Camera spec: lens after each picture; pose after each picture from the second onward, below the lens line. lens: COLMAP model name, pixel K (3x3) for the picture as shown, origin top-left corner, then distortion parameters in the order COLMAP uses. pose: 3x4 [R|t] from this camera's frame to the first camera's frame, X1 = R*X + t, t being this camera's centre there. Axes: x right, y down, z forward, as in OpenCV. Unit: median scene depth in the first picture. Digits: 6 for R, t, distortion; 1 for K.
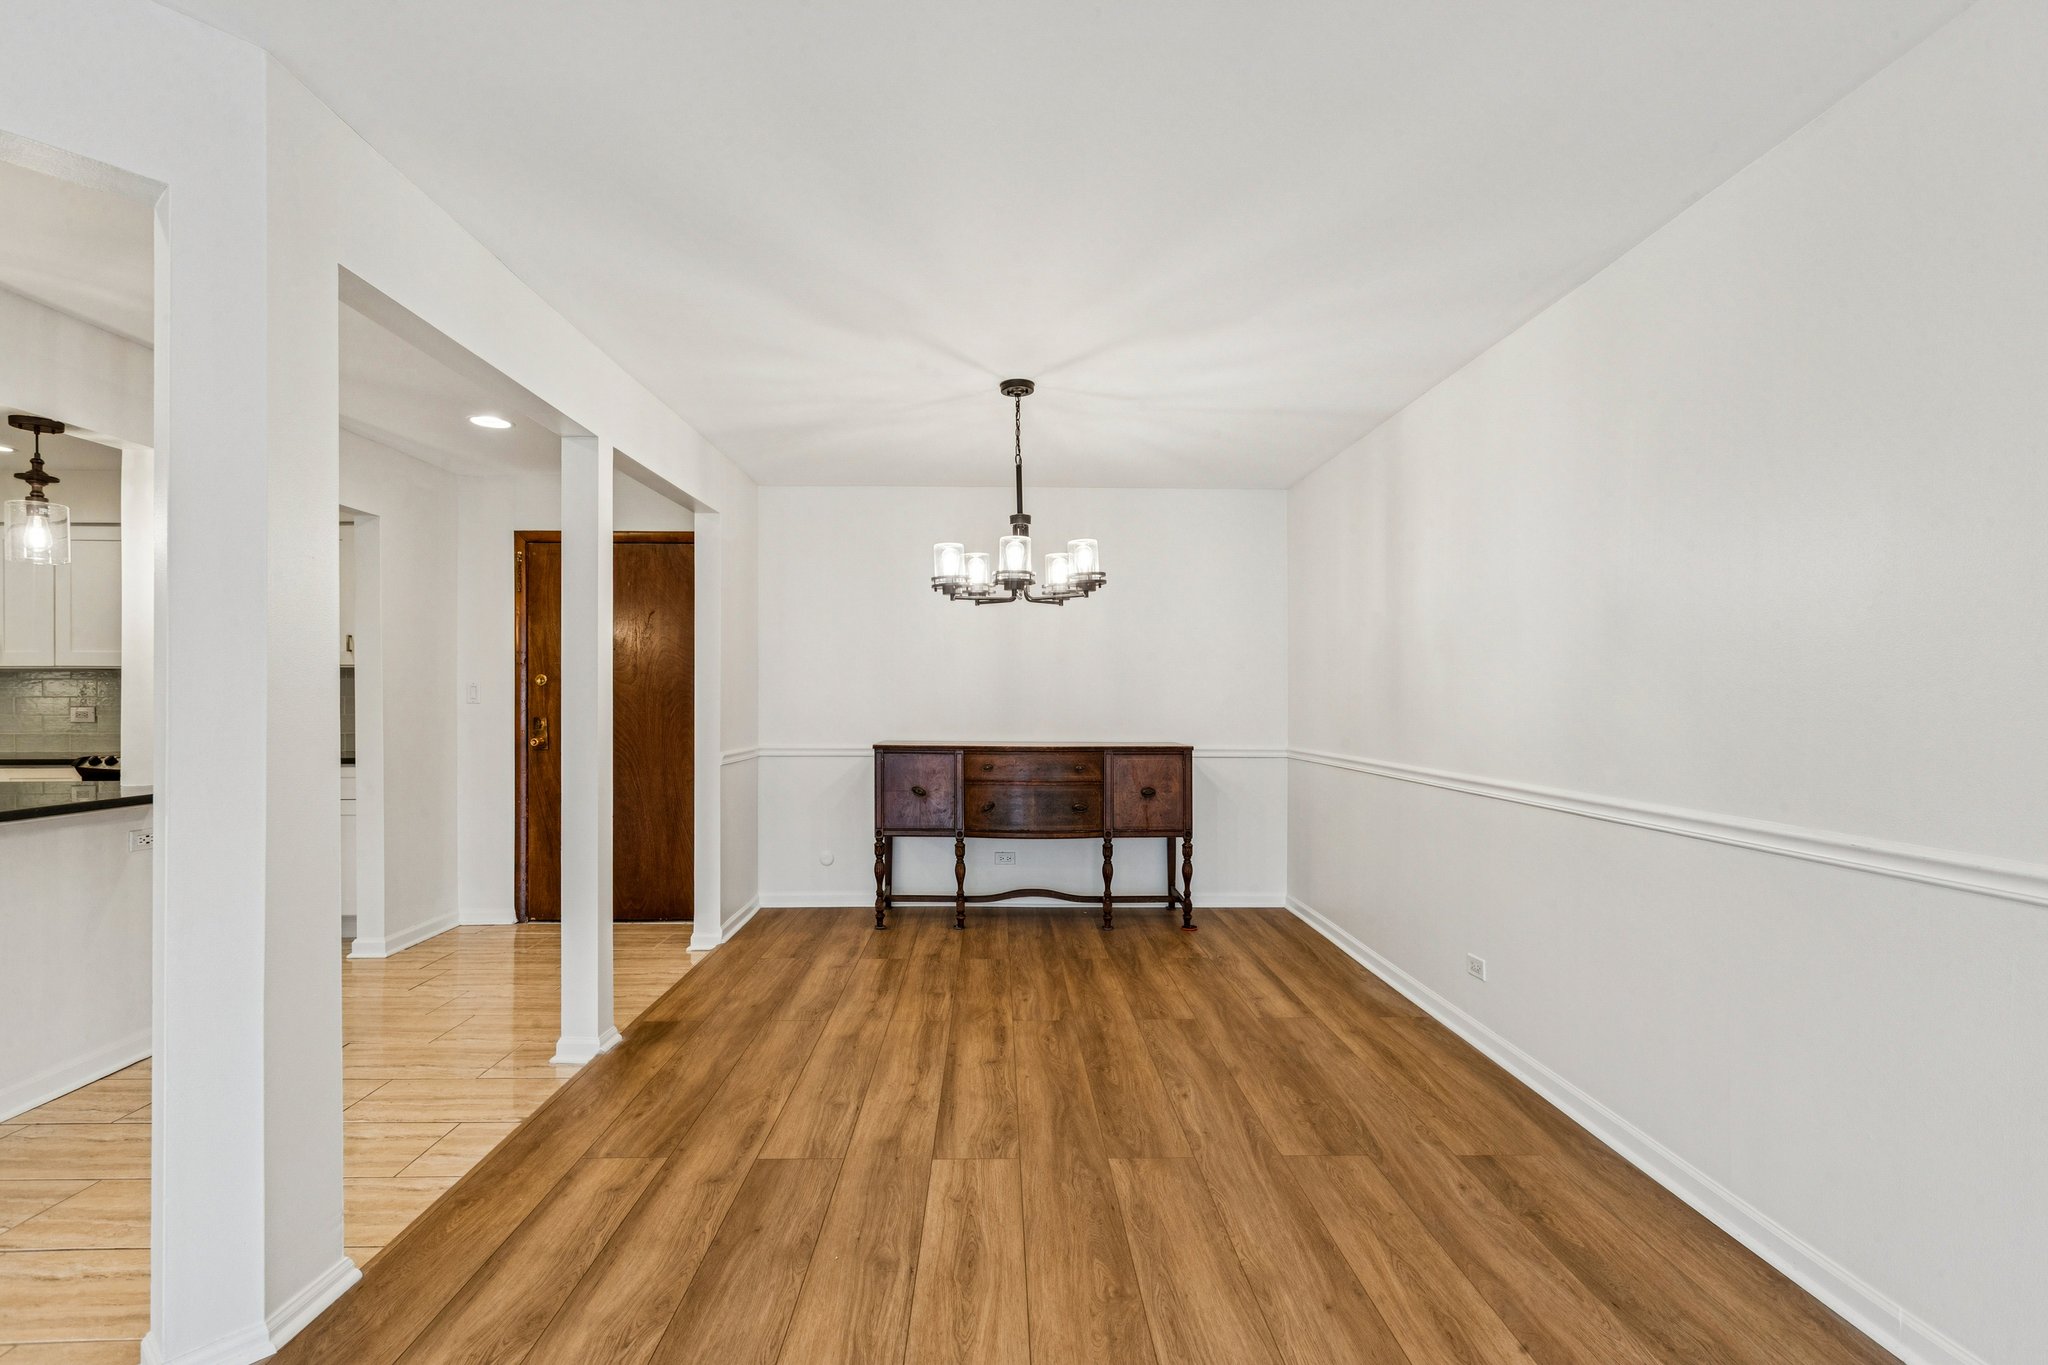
lens RADIAL K [[929.8, 0, 1014.1], [0, 929.8, 703.9], [0, 0, 1]] dist [0.004855, -0.001006]
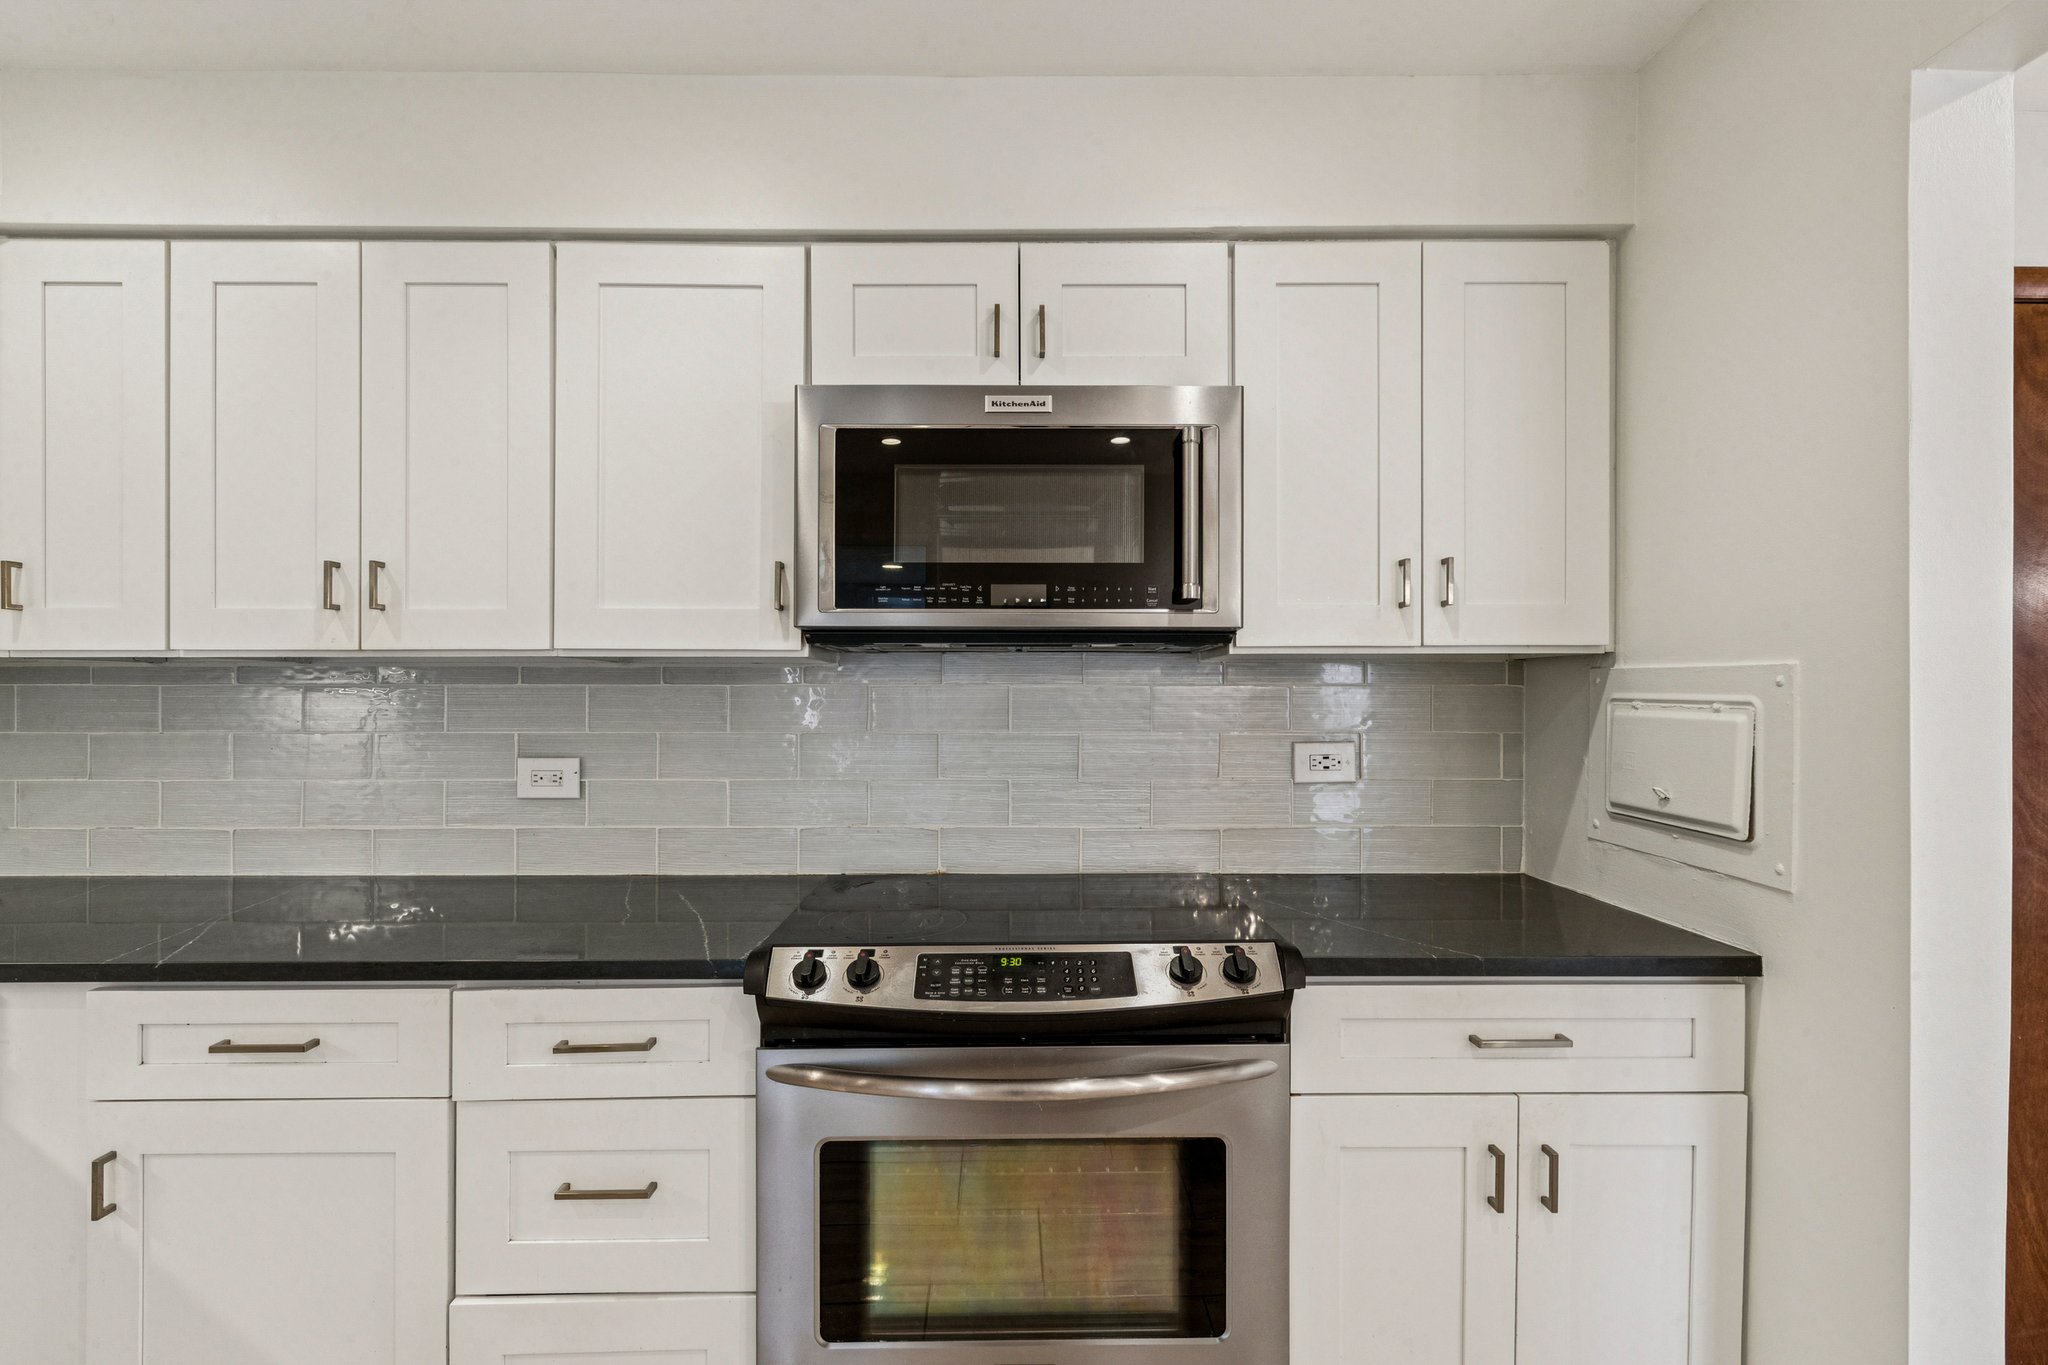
lens RADIAL K [[929.8, 0, 1015.5], [0, 929.8, 695.1], [0, 0, 1]] dist [0.004855, -0.001006]
pose [[0.999946, 0.001262, -0.010274, -1.172952], [-0.001276, 0.999998, -0.001366, -0.032271], [0.010272, 0.001379, 0.999946, 0.905717]]
